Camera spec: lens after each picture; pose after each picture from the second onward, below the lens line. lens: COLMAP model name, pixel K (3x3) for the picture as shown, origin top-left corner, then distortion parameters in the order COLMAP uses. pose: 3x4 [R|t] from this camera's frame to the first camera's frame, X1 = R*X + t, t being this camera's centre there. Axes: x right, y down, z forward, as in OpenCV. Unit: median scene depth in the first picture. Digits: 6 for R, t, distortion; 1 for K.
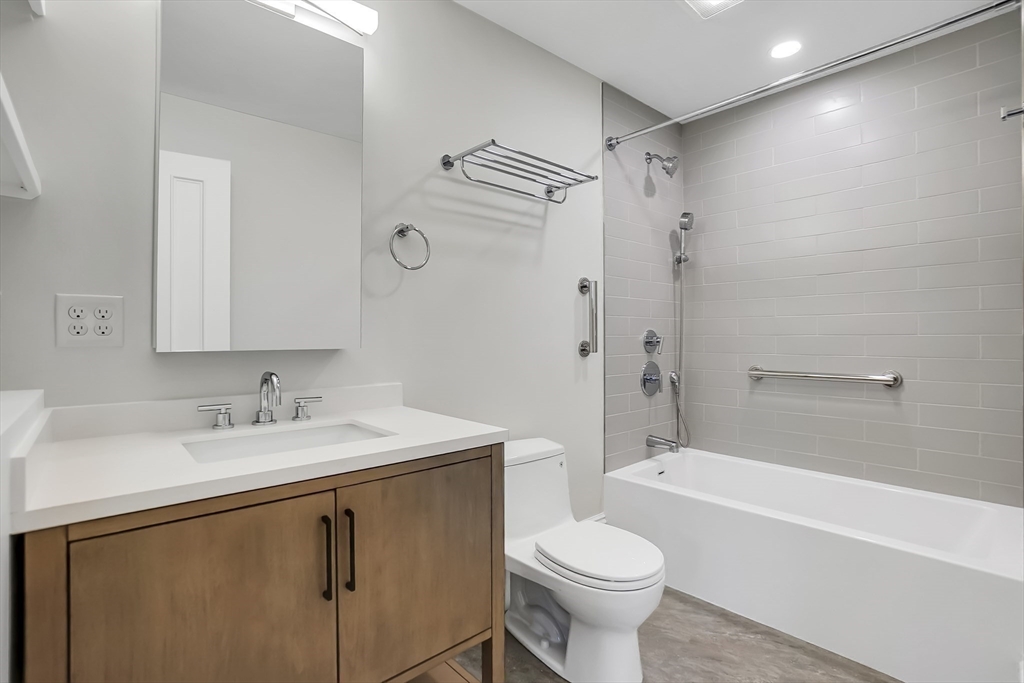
lens RADIAL K [[462.0, 0, 507.1], [0, 462.0, 338.6], [0, 0, 1]] dist [-0.065515, 0.023983]
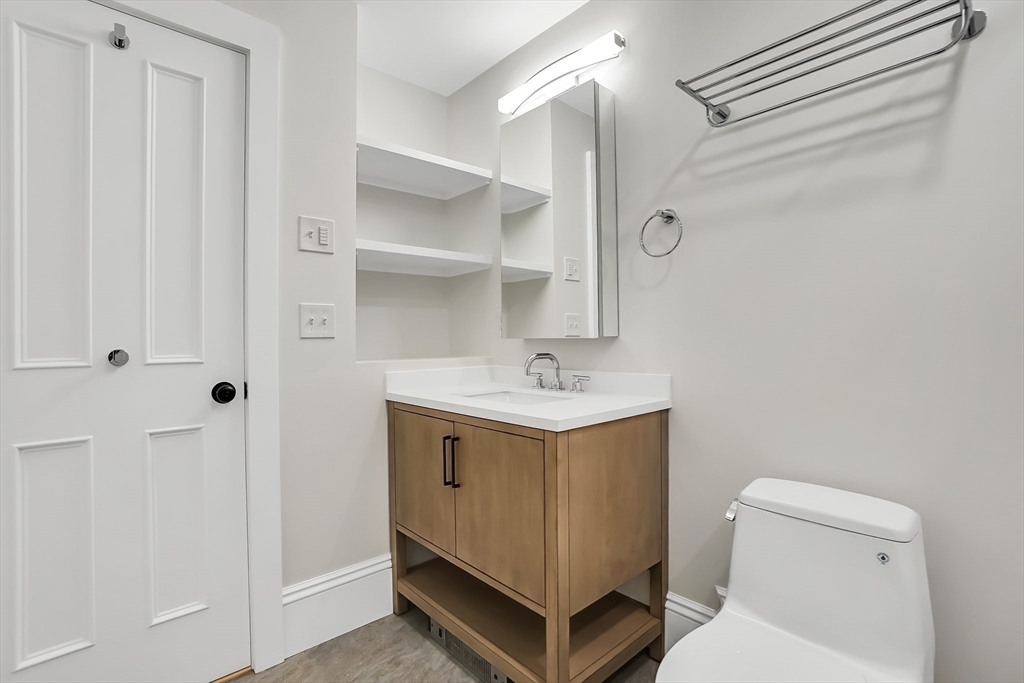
lens RADIAL K [[462.0, 0, 507.1], [0, 462.0, 338.6], [0, 0, 1]] dist [-0.065515, 0.023983]
pose [[0.040640, 0.001892, -0.999172, 0.993525], [0.003006, 0.999993, 0.002016, 0.023616], [0.999169, -0.003085, 0.040634, 0.876268]]
